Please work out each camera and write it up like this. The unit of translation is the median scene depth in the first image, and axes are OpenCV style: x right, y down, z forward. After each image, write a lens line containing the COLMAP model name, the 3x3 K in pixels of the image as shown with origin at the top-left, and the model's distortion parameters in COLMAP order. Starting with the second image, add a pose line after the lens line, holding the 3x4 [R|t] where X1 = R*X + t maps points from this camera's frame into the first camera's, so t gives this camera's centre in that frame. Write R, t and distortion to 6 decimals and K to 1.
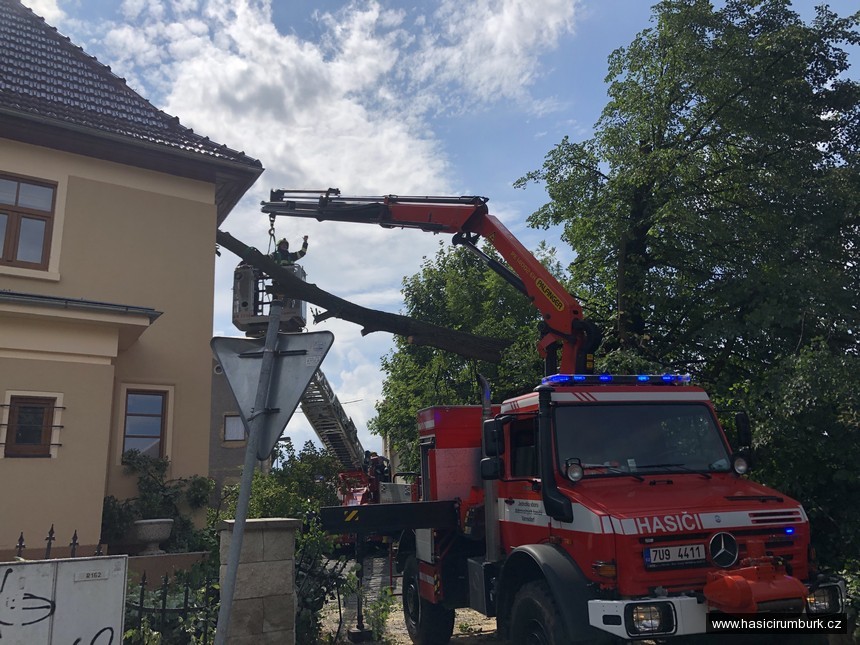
lens RADIAL K [[707.8, 0, 431.9], [0, 707.8, 308.0], [0, 0, 1]] dist [0.034818, 0.003251]
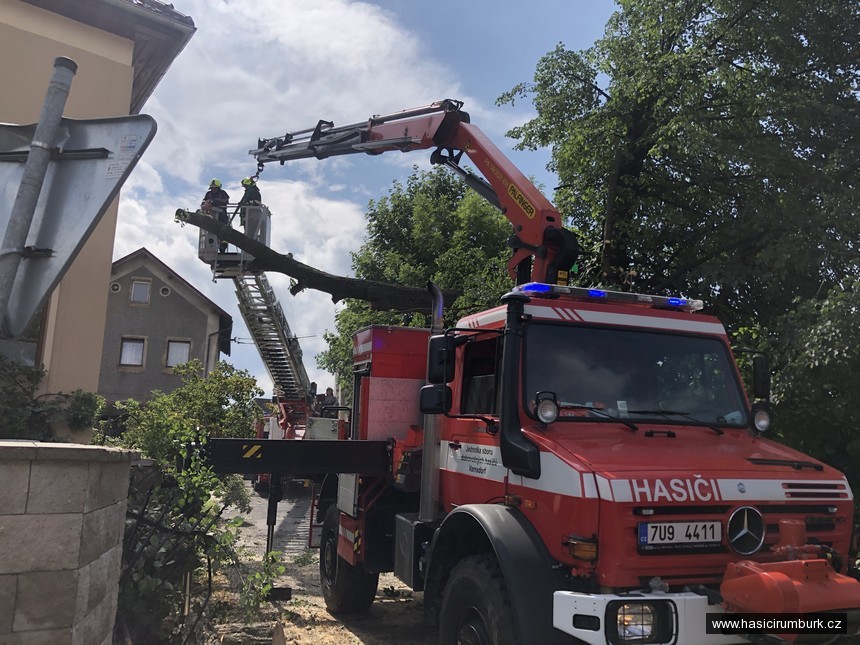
lens RADIAL K [[690.0, 0, 430.0], [0, 690.0, 322.5], [0, 0, 1]] dist [0.040898, 0.002346]
pose [[0.995996, 0.078250, 0.043224, 0.043478], [-0.081622, 0.993224, 0.082723, 0.090157], [-0.036458, -0.085920, 0.995635, 0.301724]]
